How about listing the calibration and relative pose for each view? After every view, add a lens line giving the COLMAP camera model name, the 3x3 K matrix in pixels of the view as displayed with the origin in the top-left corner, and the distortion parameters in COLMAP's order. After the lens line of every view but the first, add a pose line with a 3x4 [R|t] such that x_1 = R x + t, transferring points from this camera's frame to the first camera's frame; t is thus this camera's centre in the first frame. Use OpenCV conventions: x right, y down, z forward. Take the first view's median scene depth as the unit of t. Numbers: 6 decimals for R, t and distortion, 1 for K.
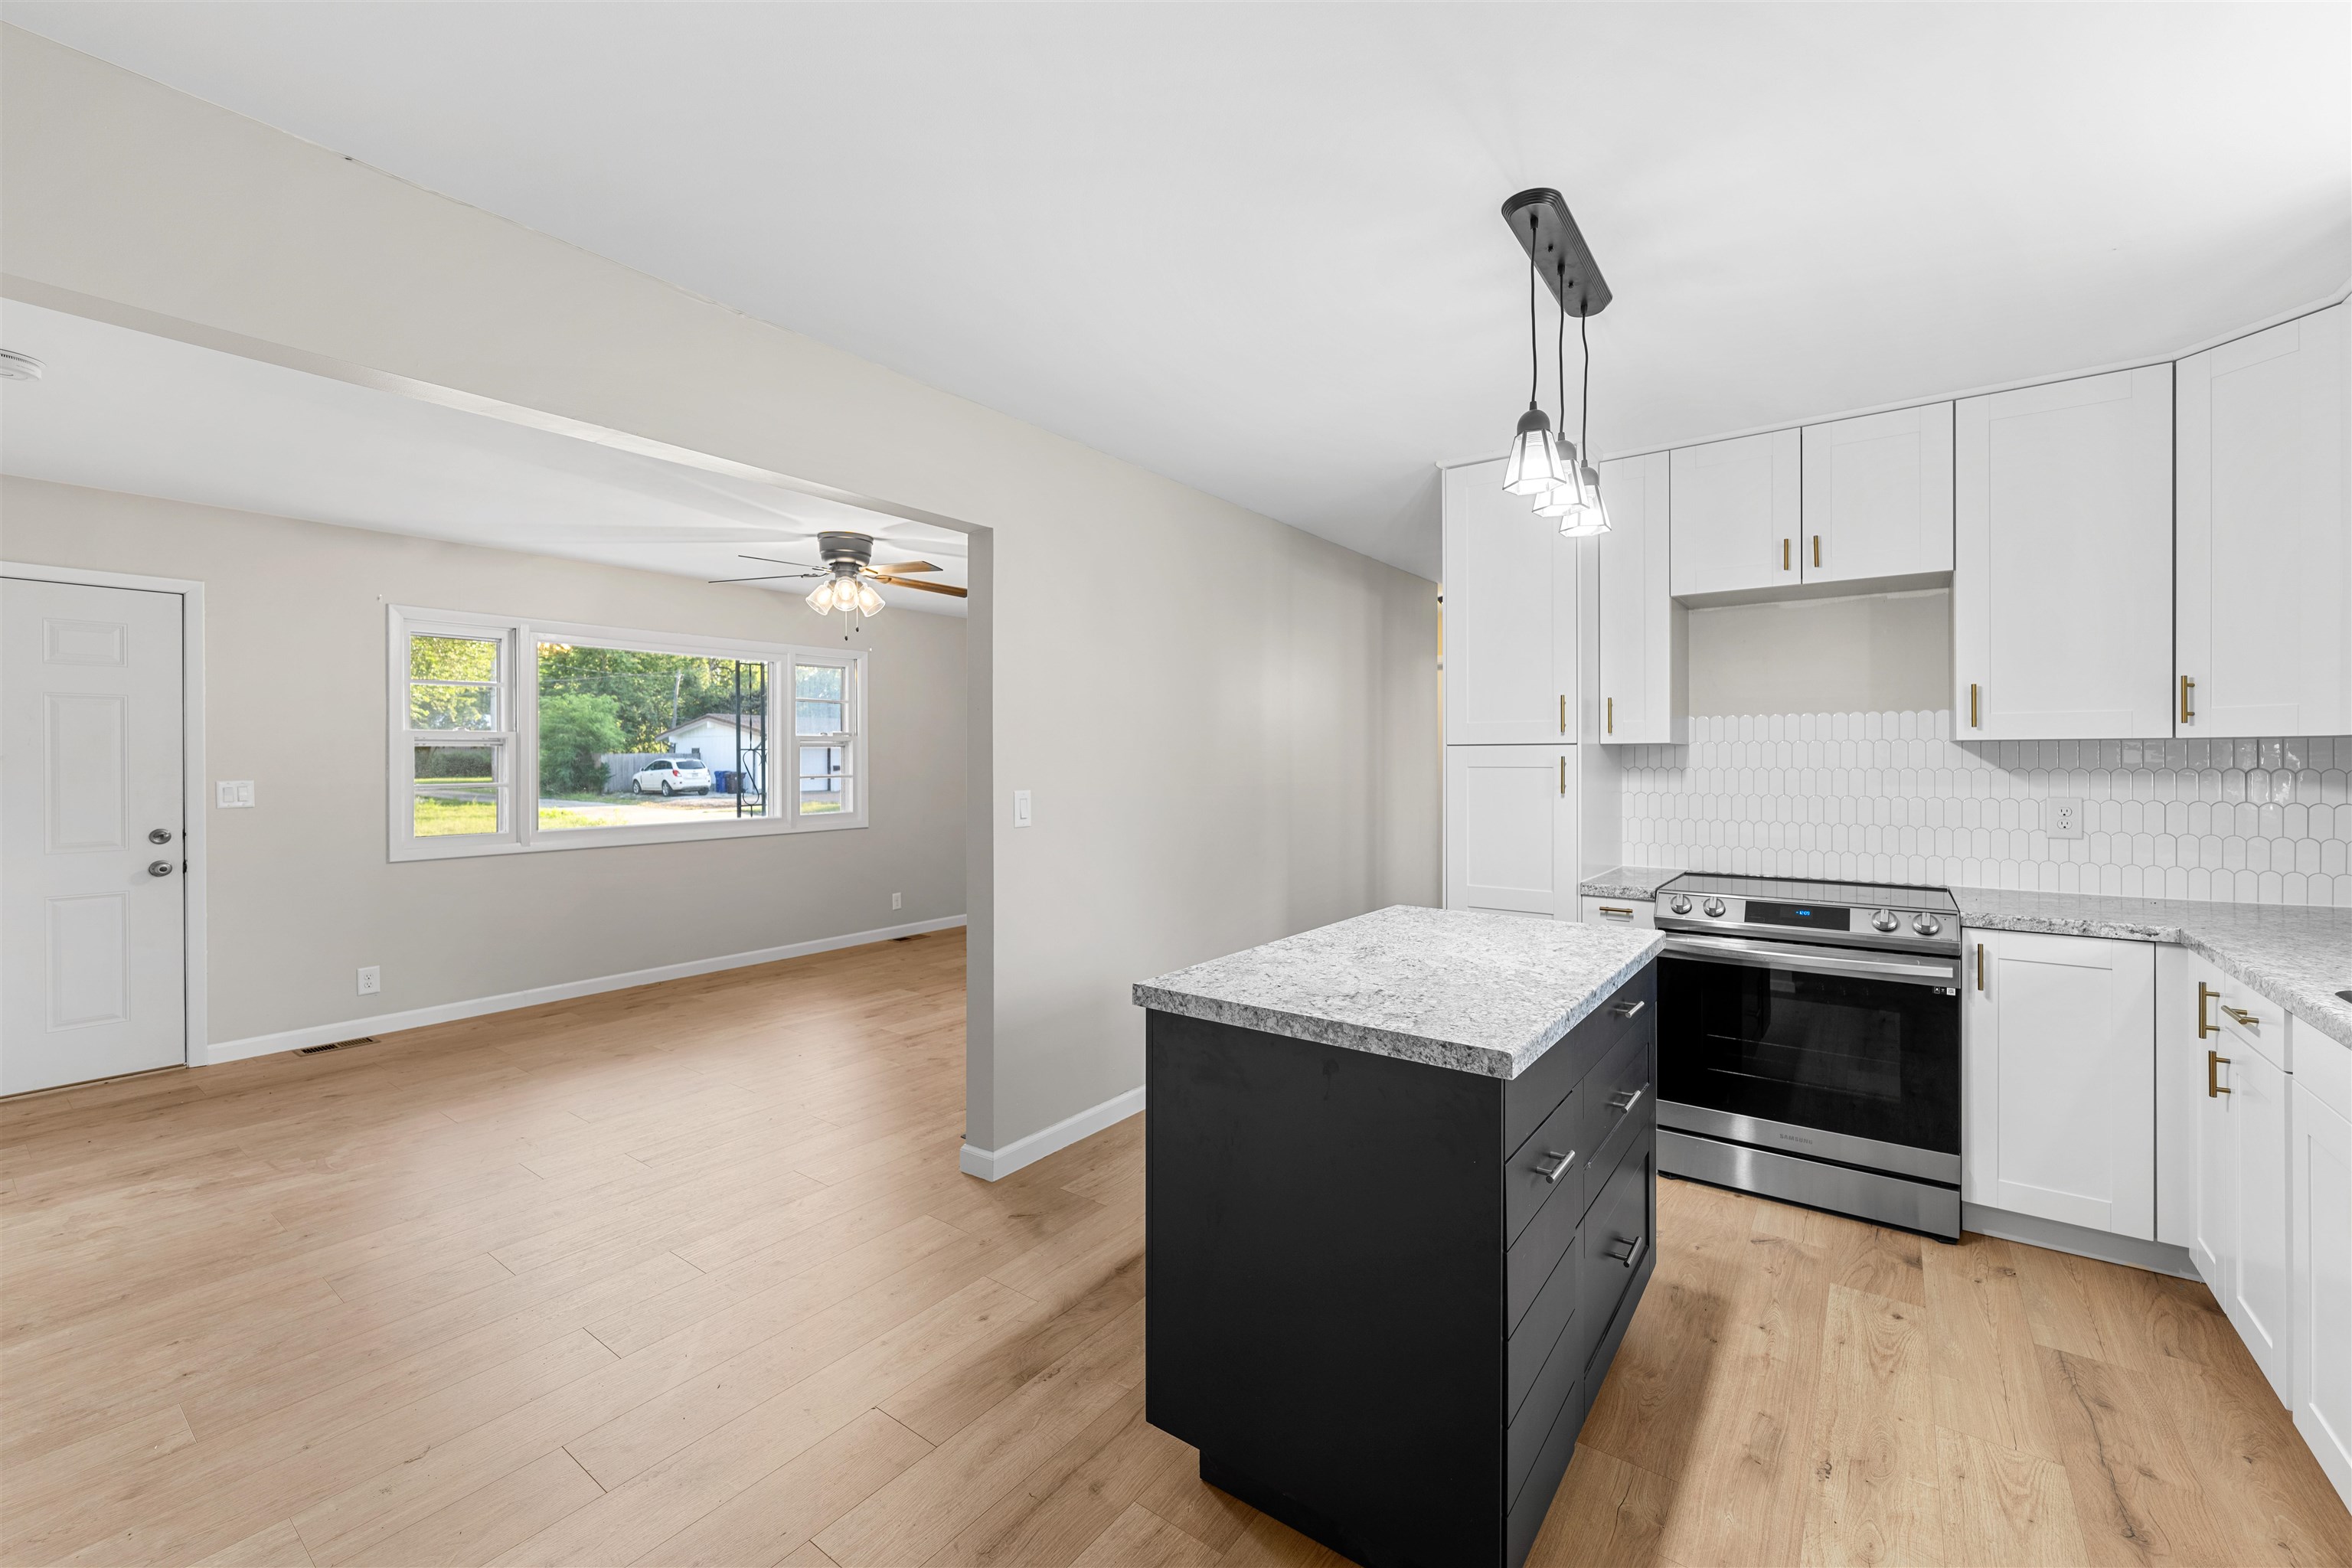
lens RADIAL K [[958.0, 0, 1152.3], [0, 958.0, 777.7], [0, 0, 1]] dist [-0.001135, -0.000652]
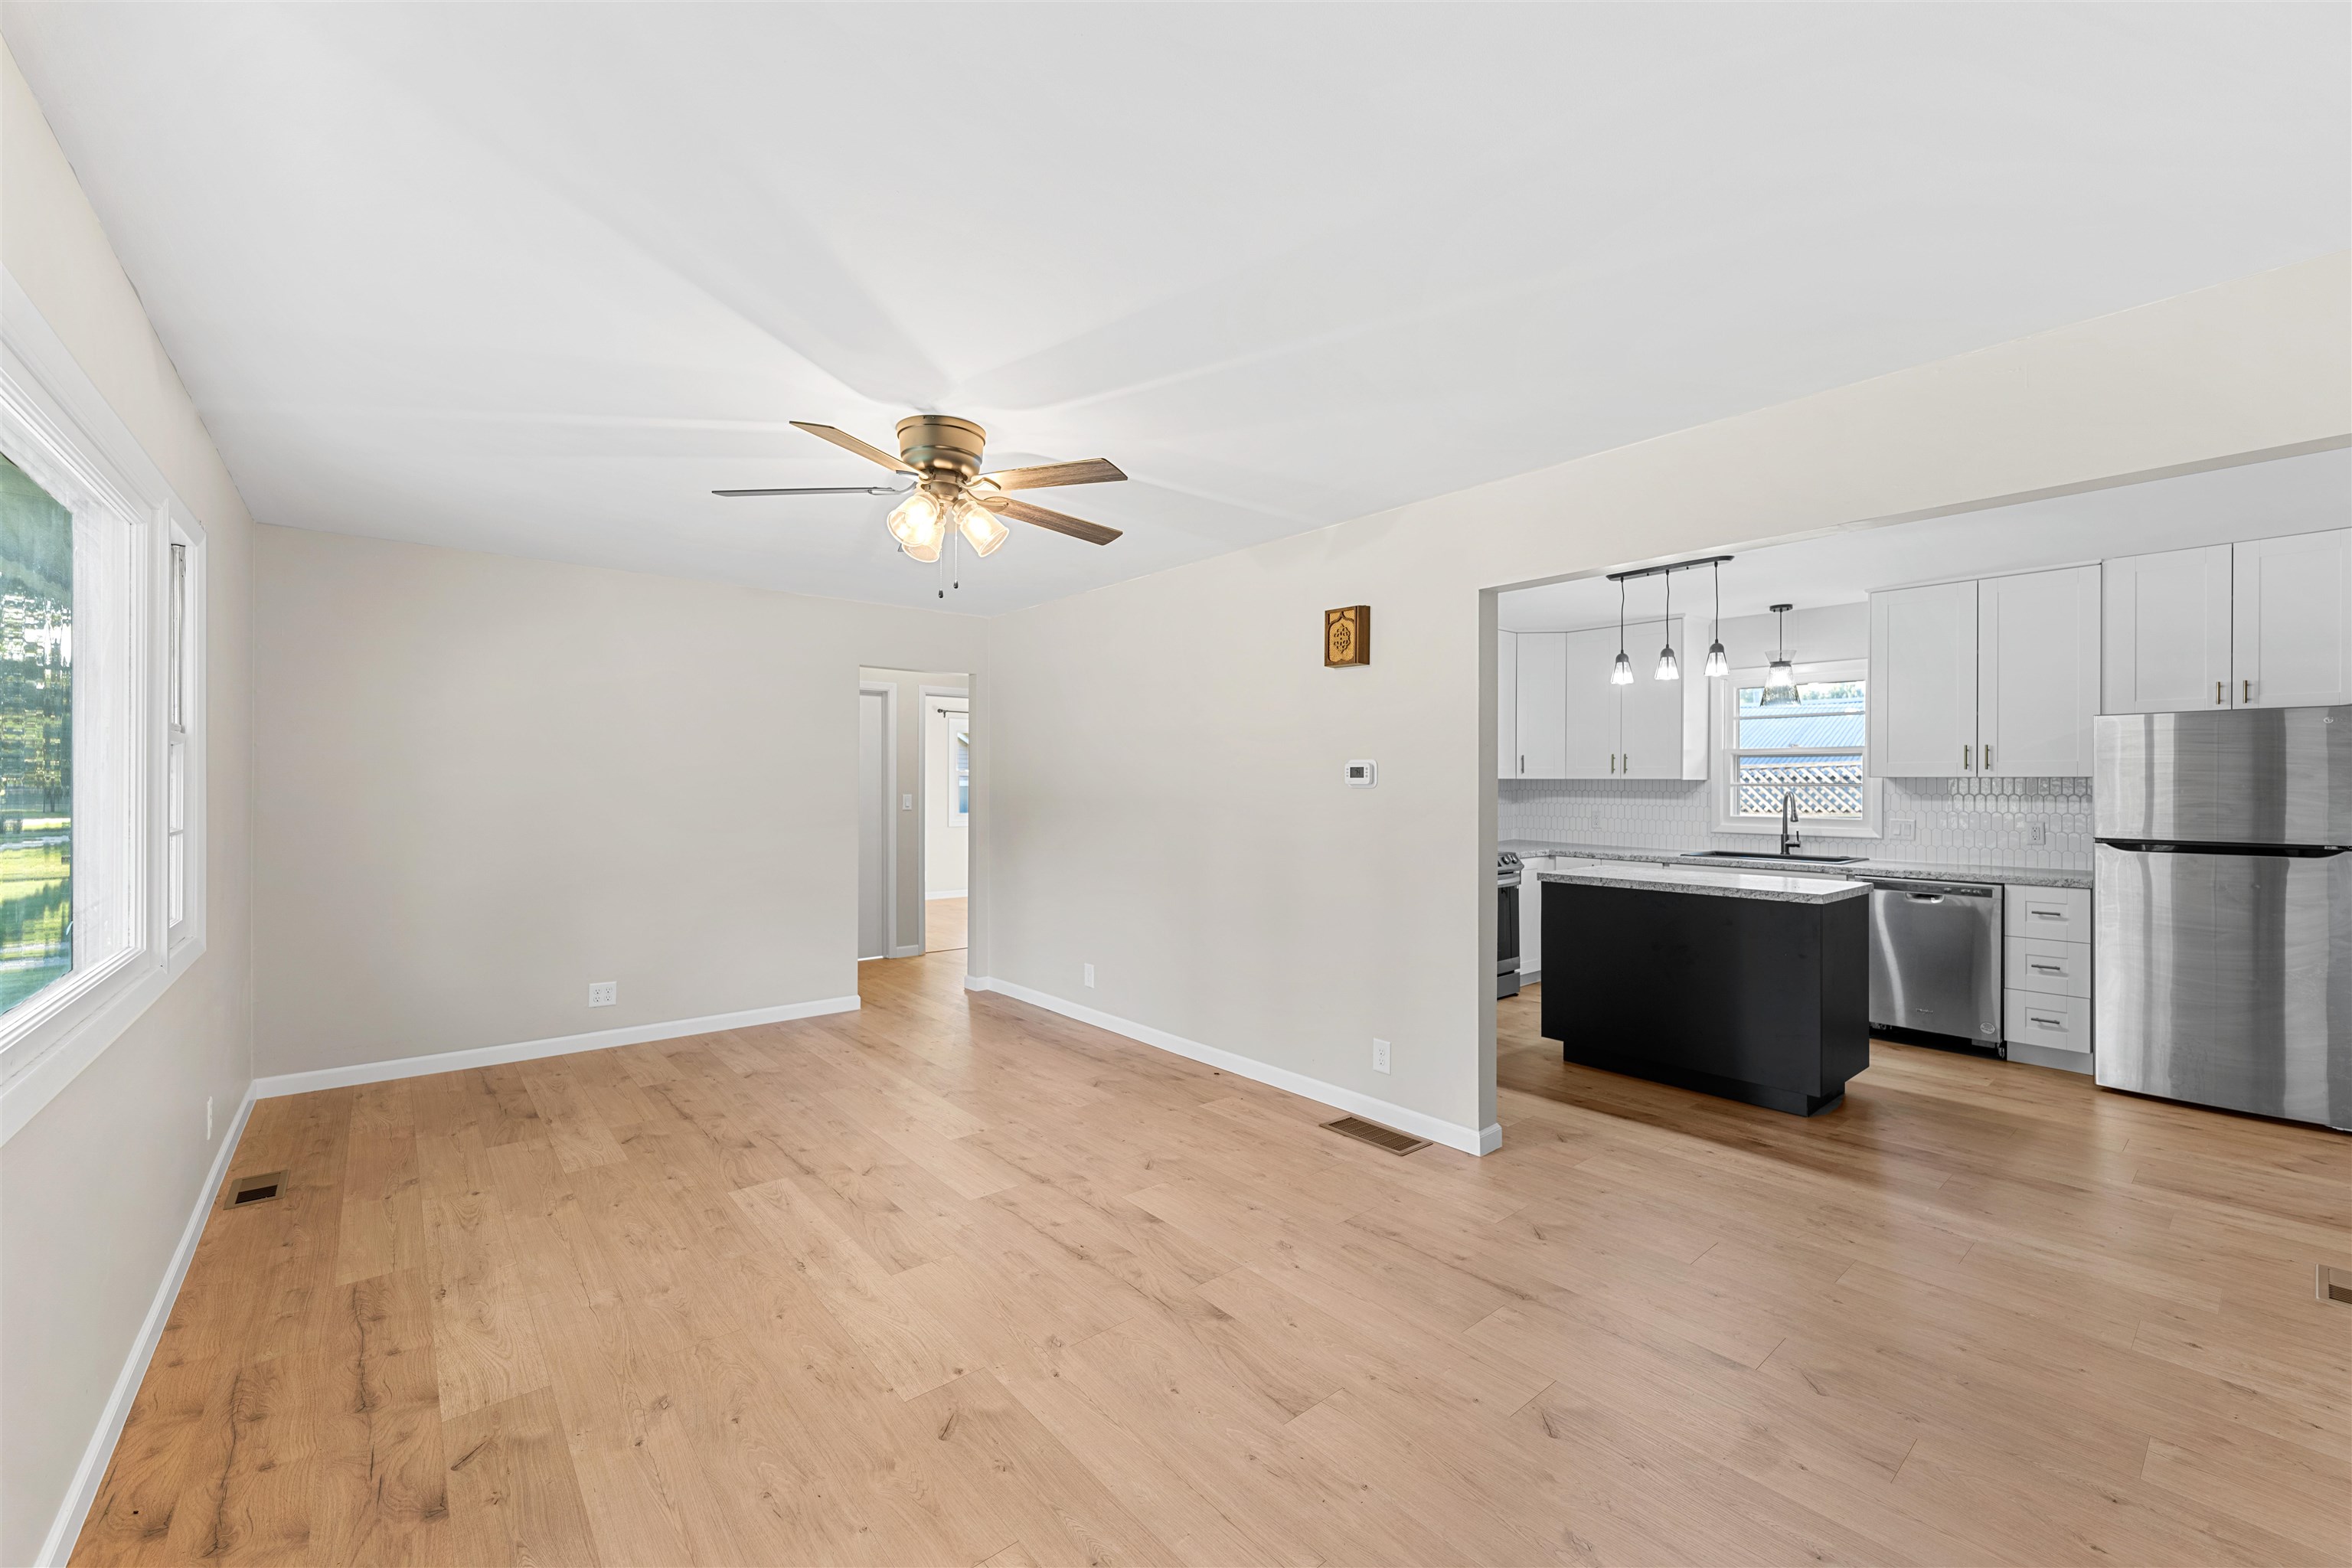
lens RADIAL K [[958.0, 0, 1189.6], [0, 958.0, 791.6], [0, 0, 1]] dist [-0.001135, -0.000652]
pose [[0.213202, -0.006932, 0.976983, -1.589628], [0.018397, 0.999826, 0.003079, -0.029767], [-0.976835, 0.017317, 0.213293, 1.268869]]
